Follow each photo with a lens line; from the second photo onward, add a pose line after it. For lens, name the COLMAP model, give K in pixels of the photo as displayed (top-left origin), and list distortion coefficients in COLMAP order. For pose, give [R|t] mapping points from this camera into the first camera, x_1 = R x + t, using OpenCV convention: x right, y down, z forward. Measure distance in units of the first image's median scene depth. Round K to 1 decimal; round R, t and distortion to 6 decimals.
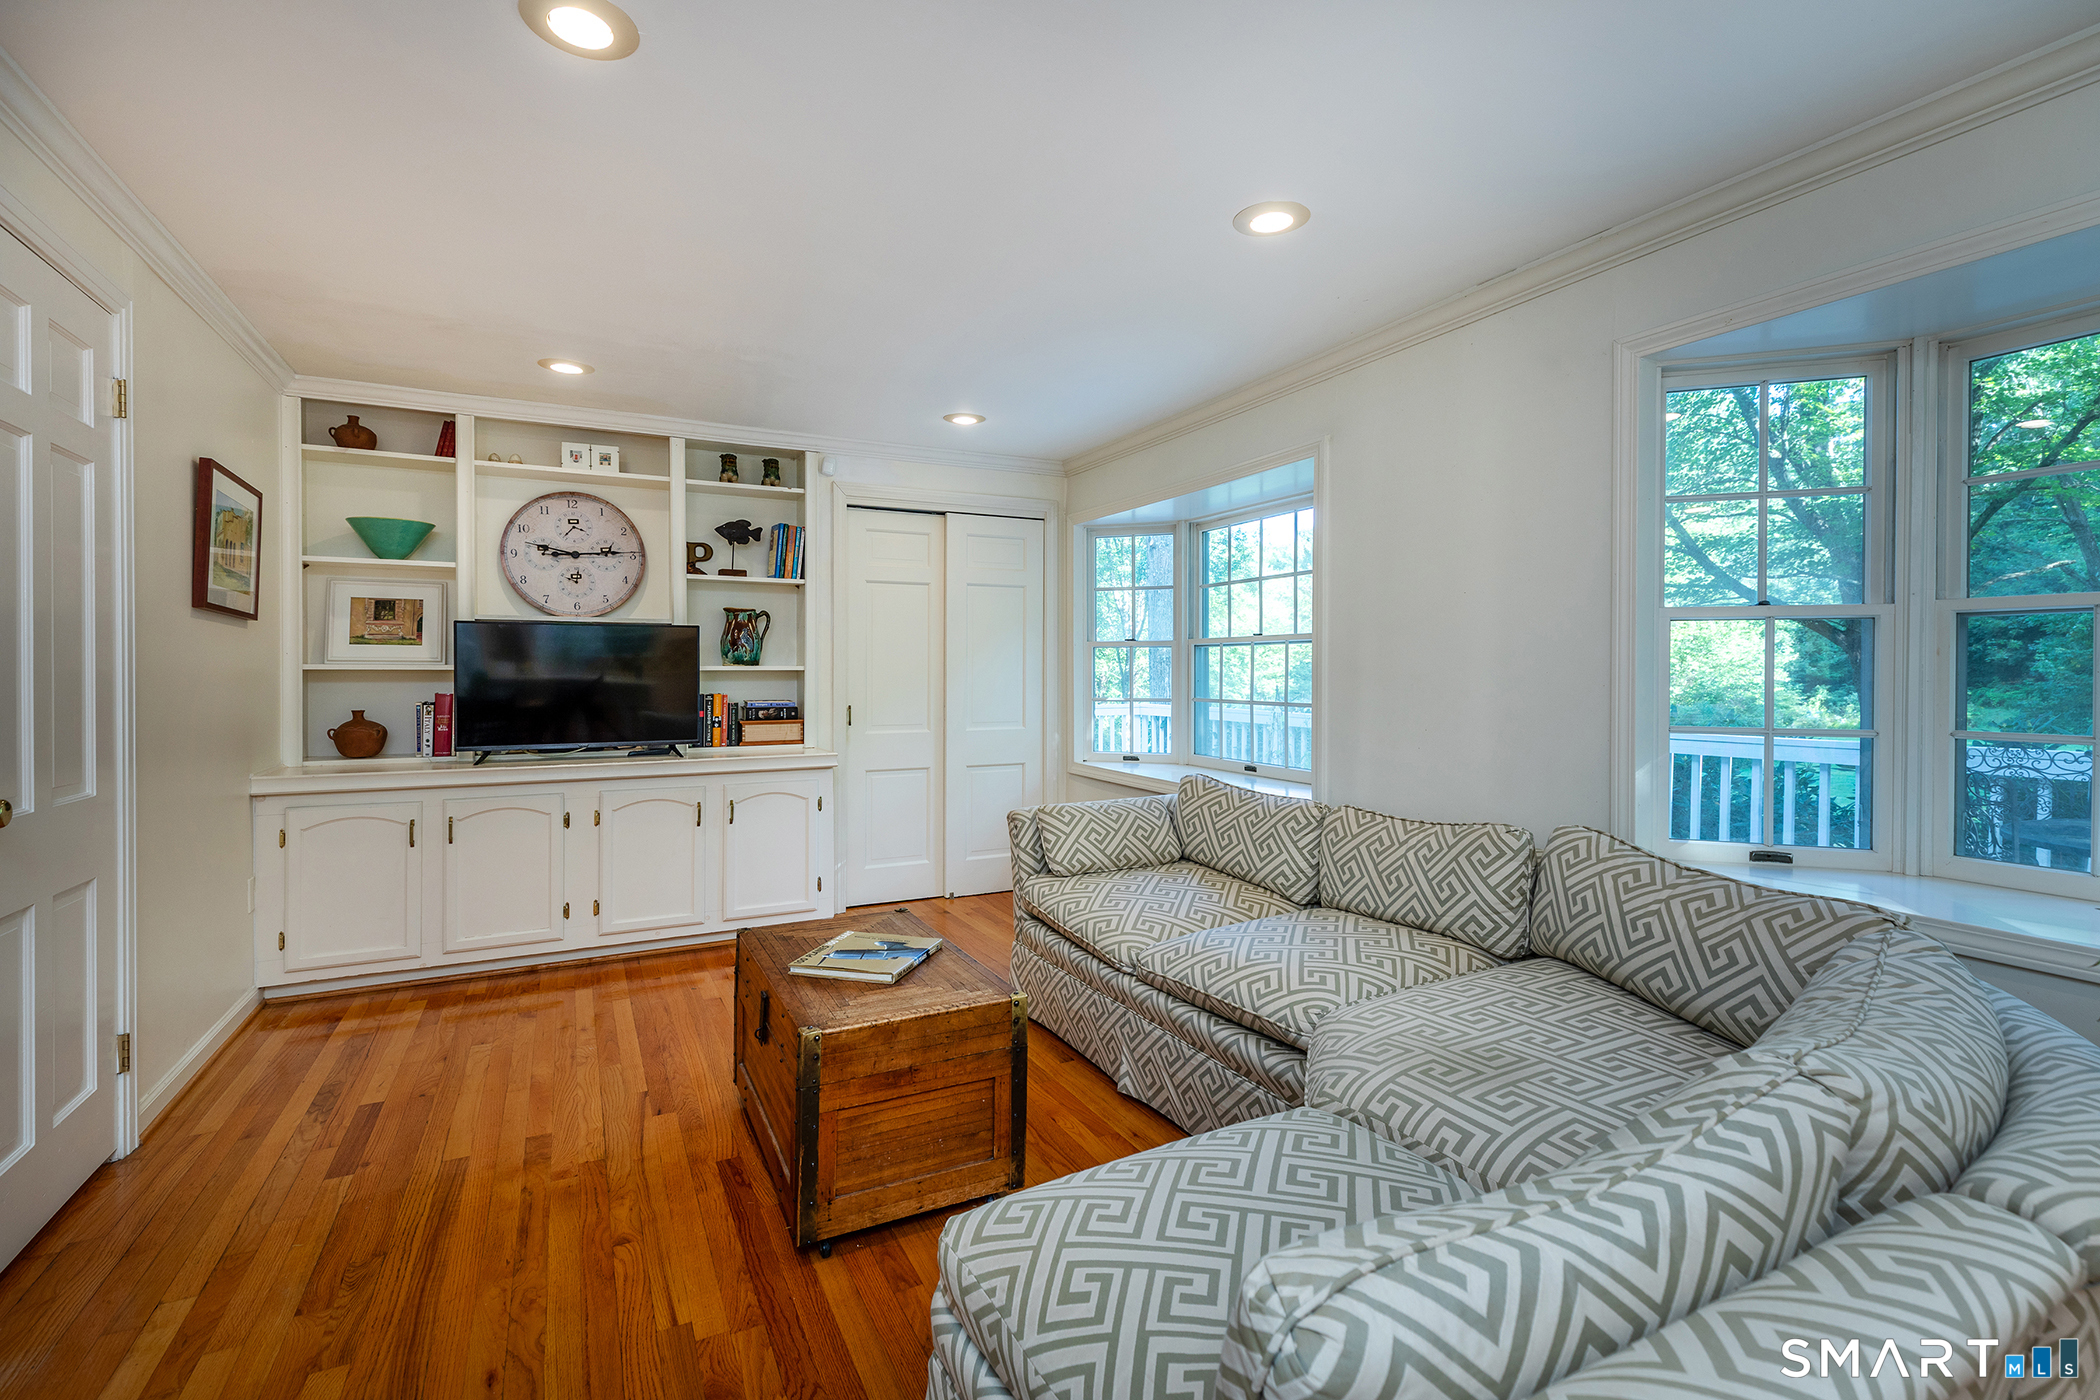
lens RADIAL K [[955.1, 0, 1029.8], [0, 955.1, 695.2], [0, 0, 1]] dist [0.039280, -0.014379]
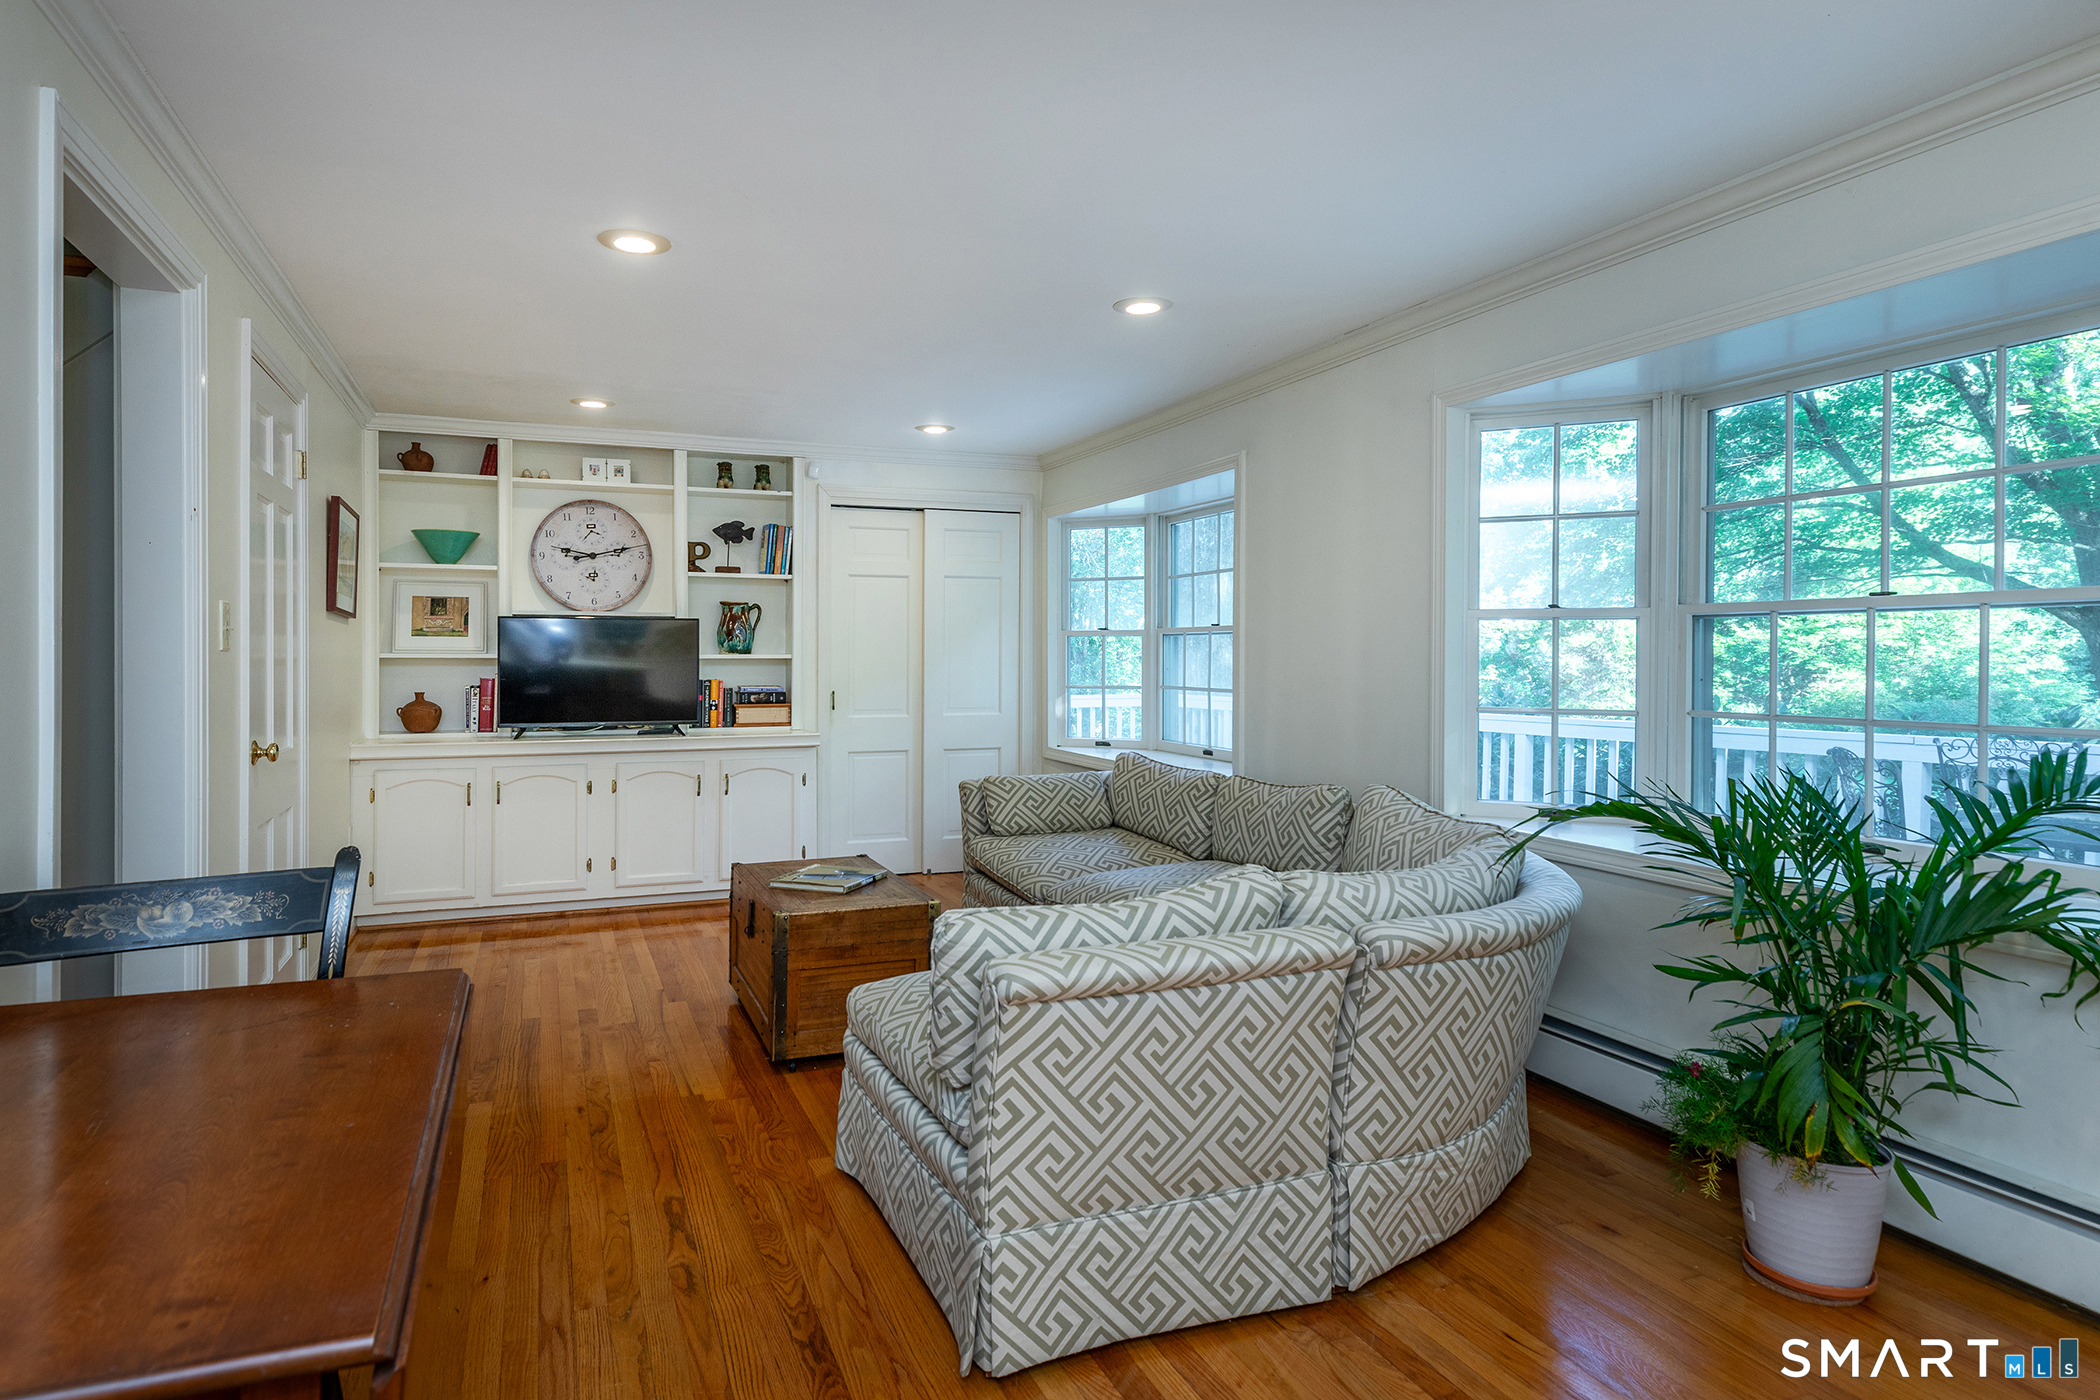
lens RADIAL K [[1152.2, 0, 962.6], [0, 1152.2, 692.8], [0, 0, 1]] dist [0.044695, -0.029127]
pose [[0.995109, 0.004347, -0.098691, 0.099401], [-0.003703, 0.999971, 0.006711, 0.004113], [0.098718, -0.006313, 0.995095, -0.325507]]
